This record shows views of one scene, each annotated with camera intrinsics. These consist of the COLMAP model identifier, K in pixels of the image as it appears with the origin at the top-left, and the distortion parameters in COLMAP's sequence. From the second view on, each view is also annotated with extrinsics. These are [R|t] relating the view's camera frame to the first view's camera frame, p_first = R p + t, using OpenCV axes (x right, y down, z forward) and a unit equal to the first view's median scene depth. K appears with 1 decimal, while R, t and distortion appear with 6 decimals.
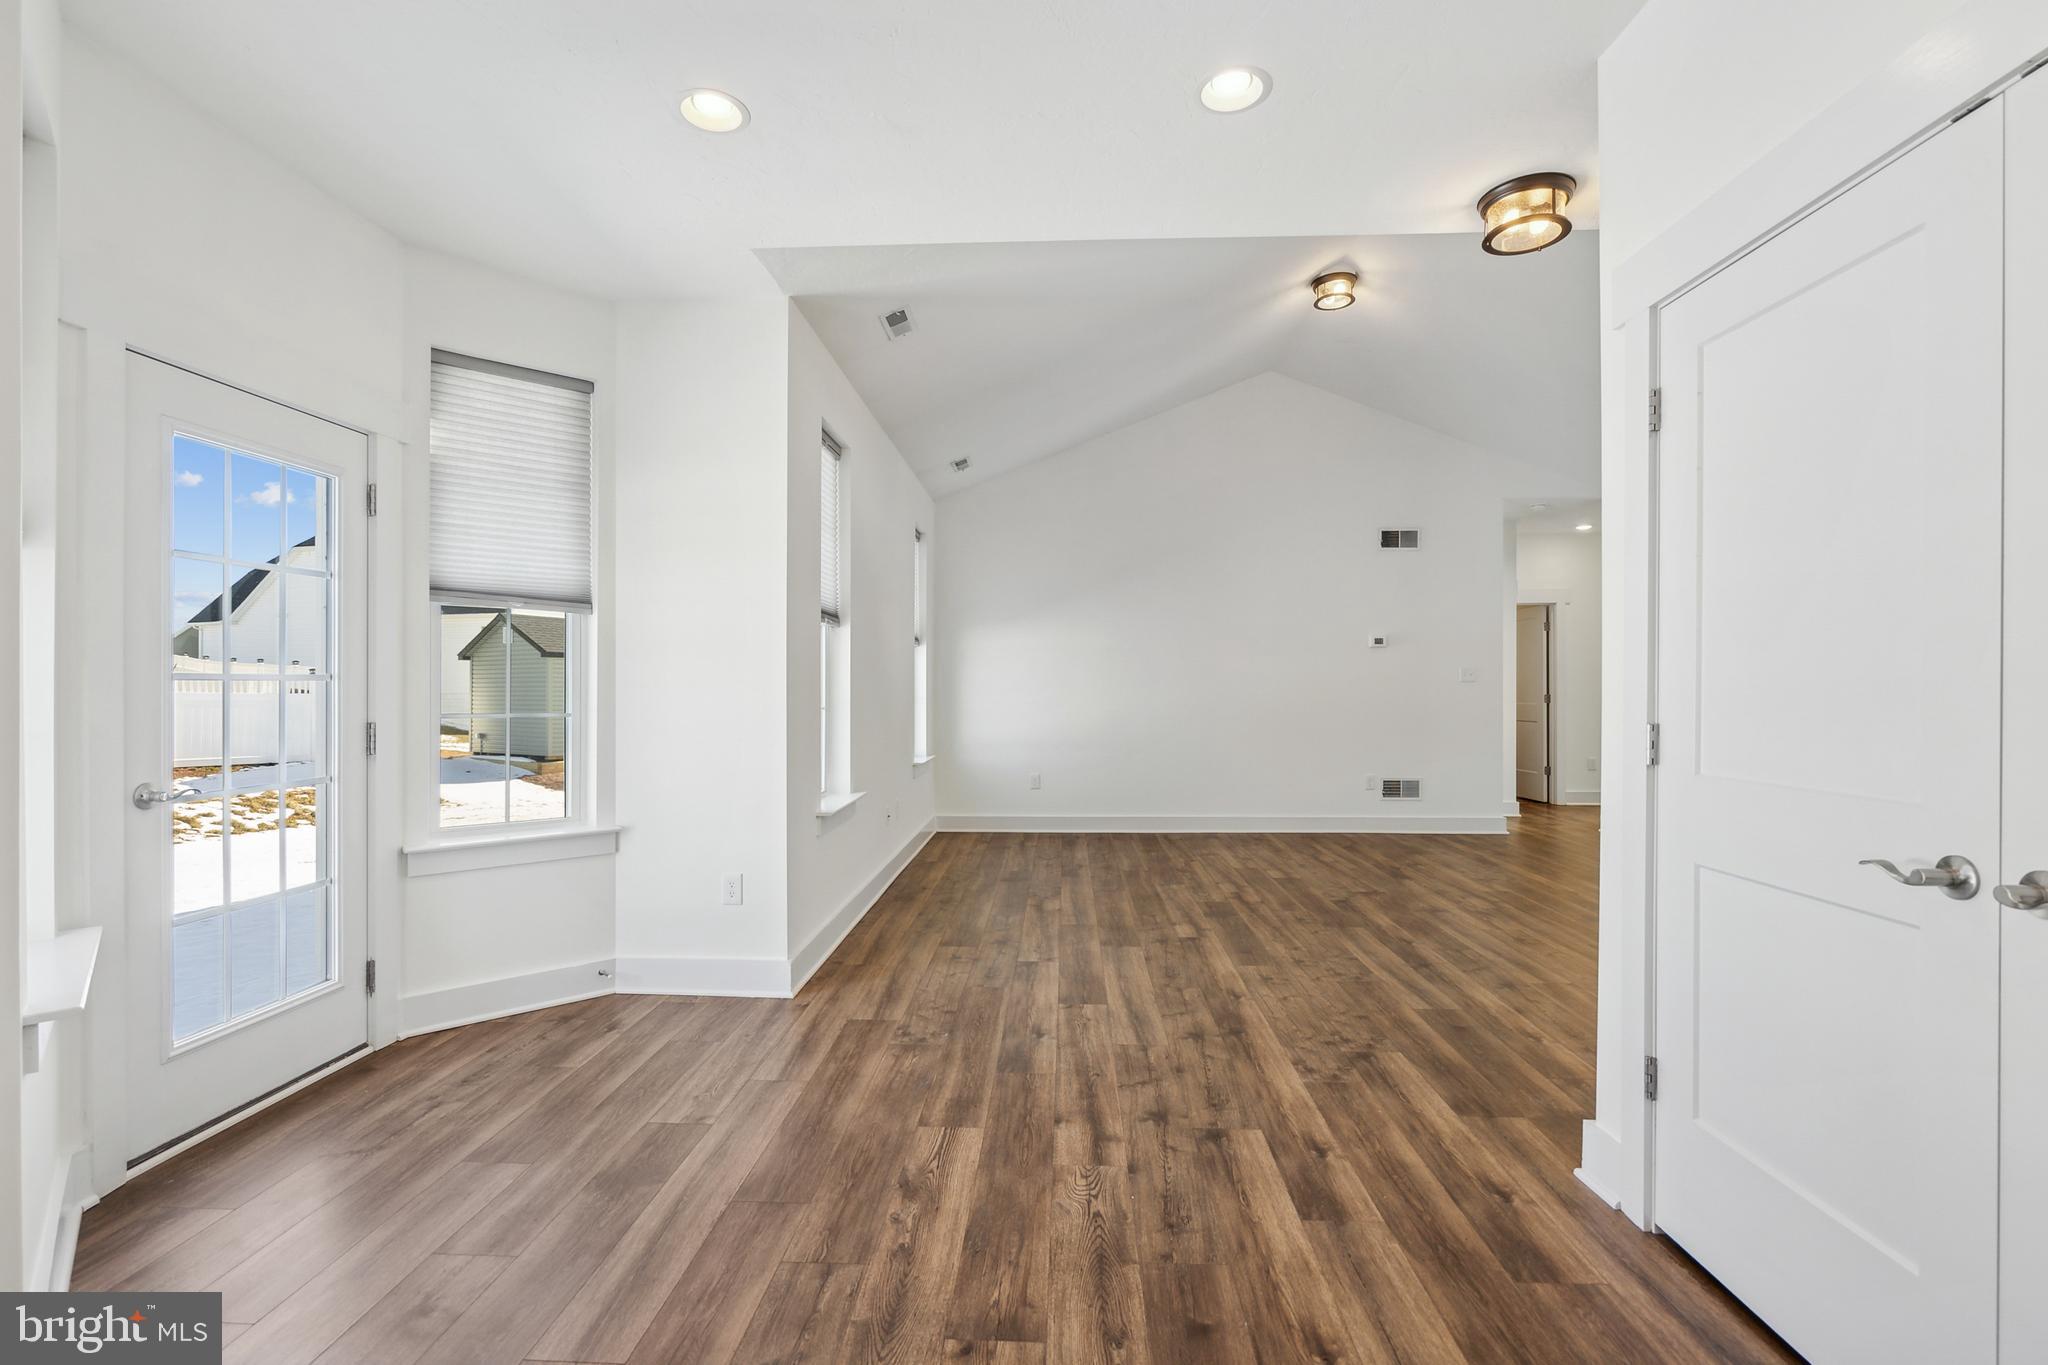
lens RADIAL K [[935.3, 0, 1020.9], [0, 935.3, 689.7], [0, 0, 1]] dist [-0.007476, 0.002449]
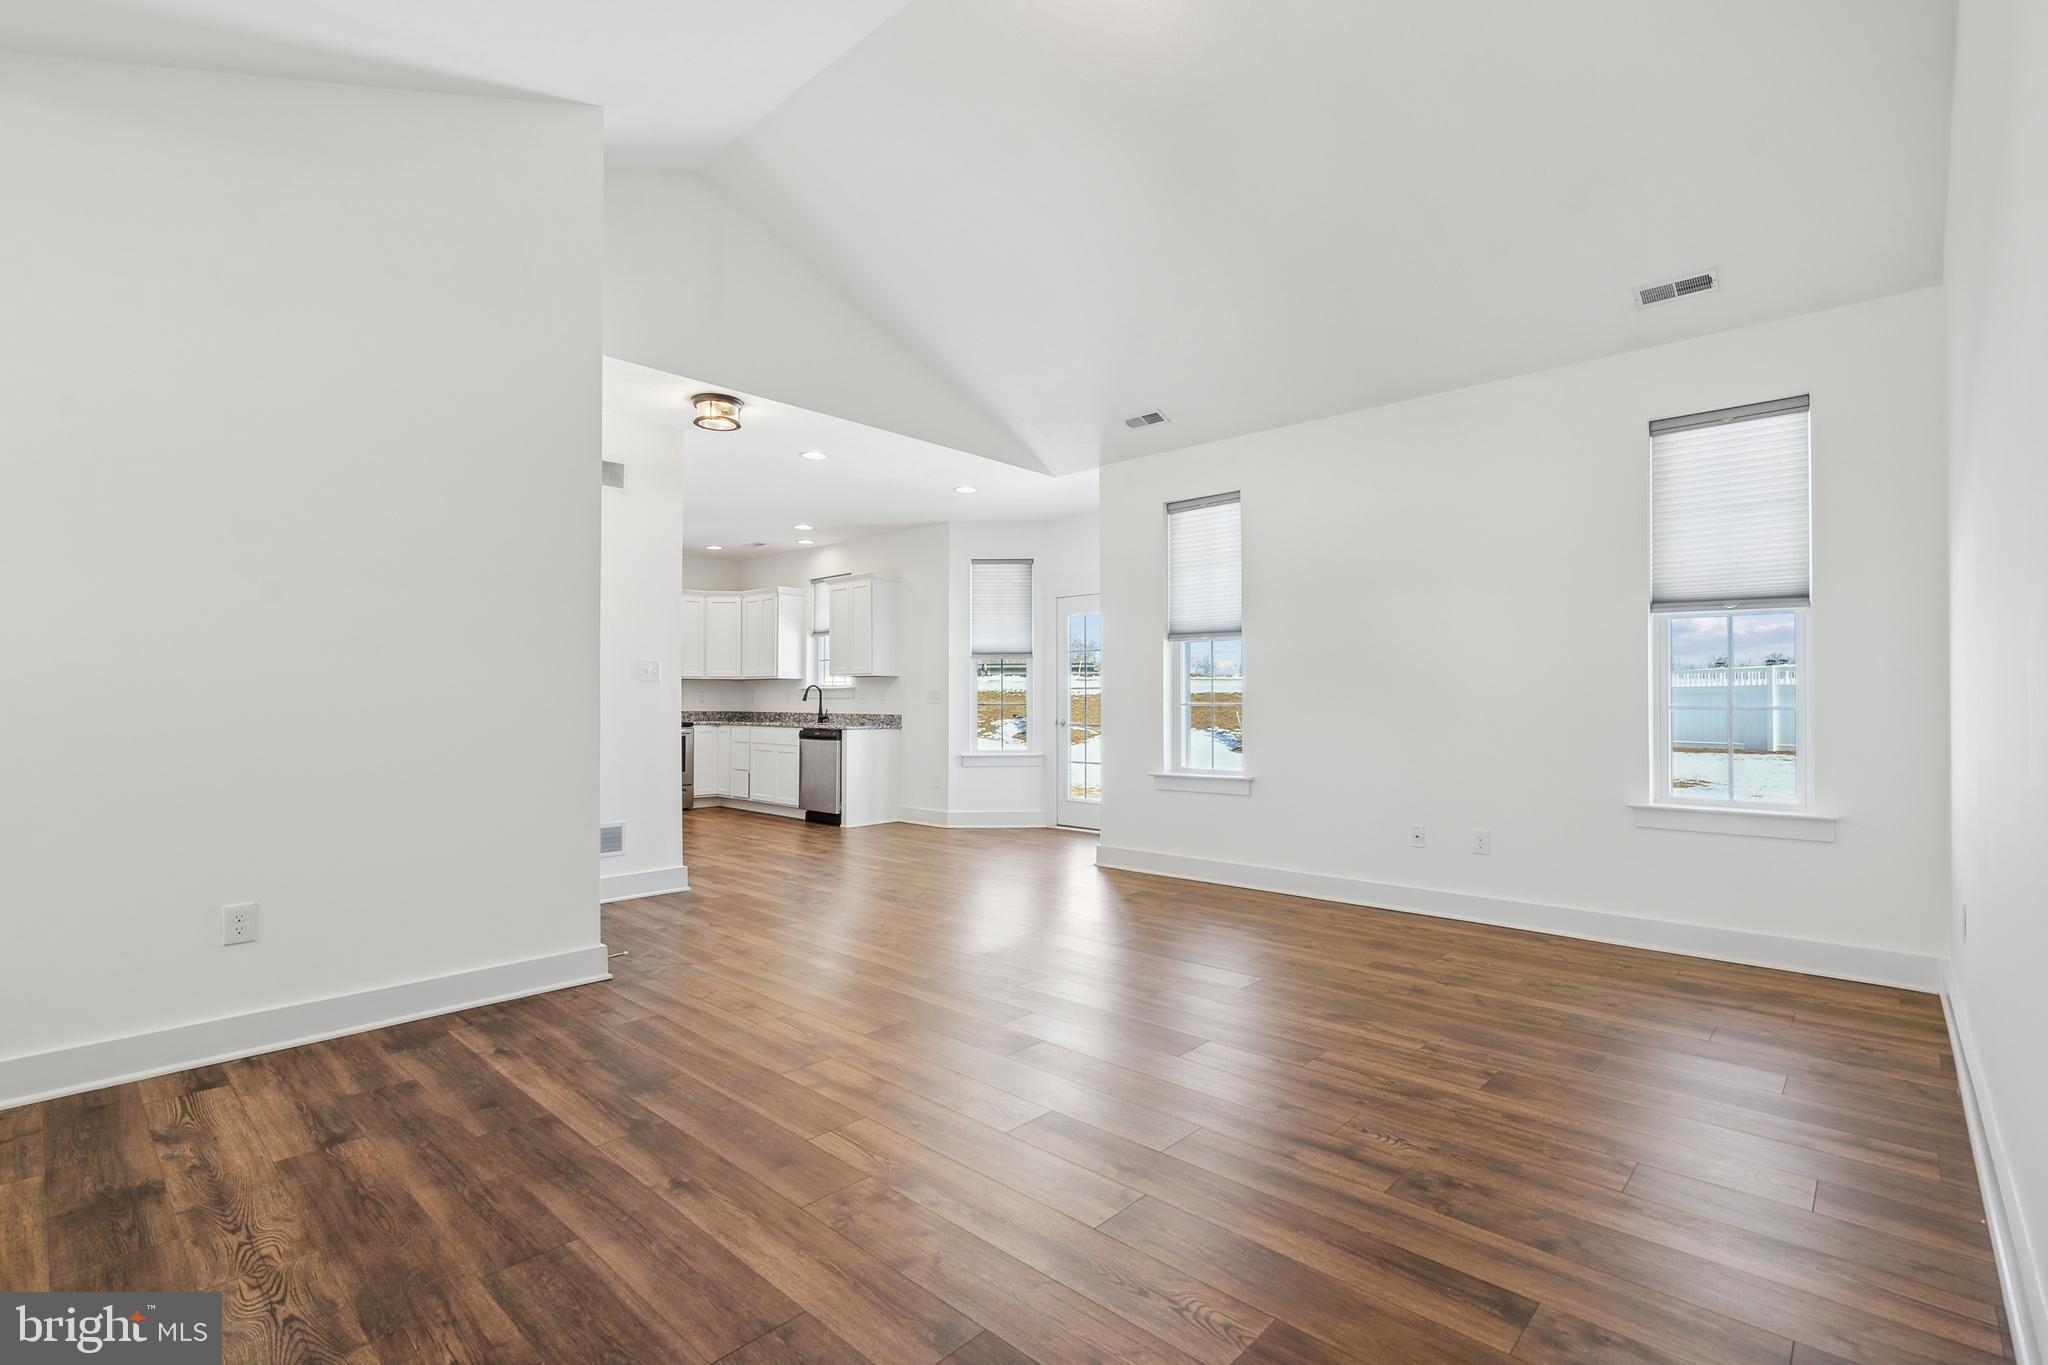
lens RADIAL K [[935.3, 0, 1006.5], [0, 935.3, 681.3], [0, 0, 1]] dist [-0.007476, 0.002449]
pose [[-0.658029, -0.015310, -0.752837, 1.354782], [-0.002549, 0.999833, -0.018105, 0.017091], [0.752989, -0.009995, -0.657958, 2.308632]]
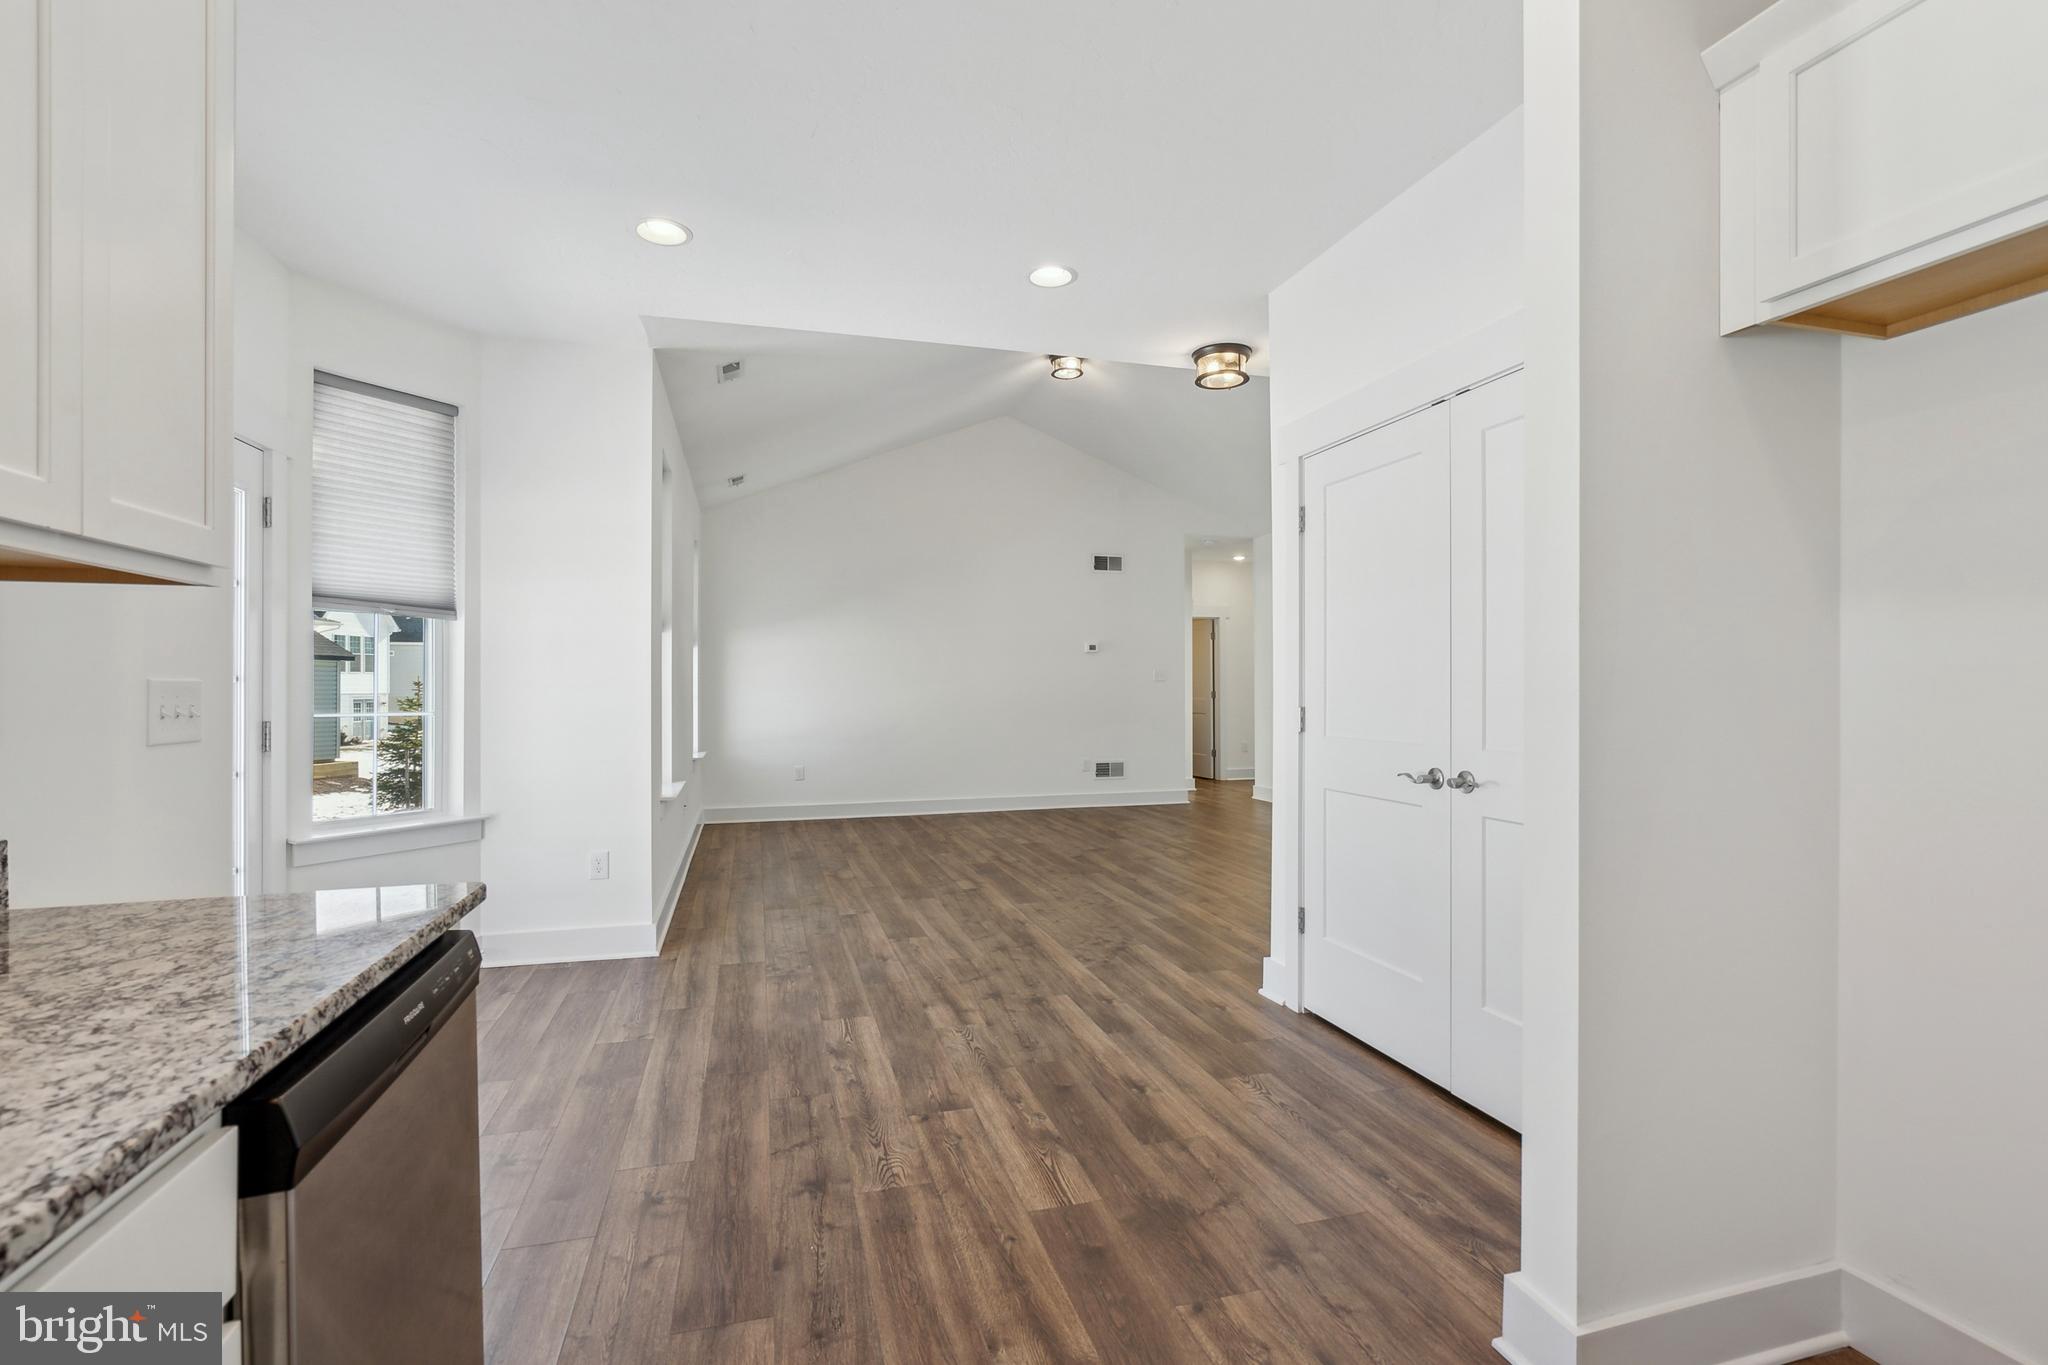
lens RADIAL K [[935.3, 0, 1022.9], [0, 935.3, 684.1], [0, 0, 1]] dist [-0.007476, 0.002449]
pose [[0.947299, -0.001975, 0.320344, -0.211455], [0.003611, 0.999983, -0.004512, 0.000619], [-0.320330, 0.005431, 0.947291, -0.272327]]
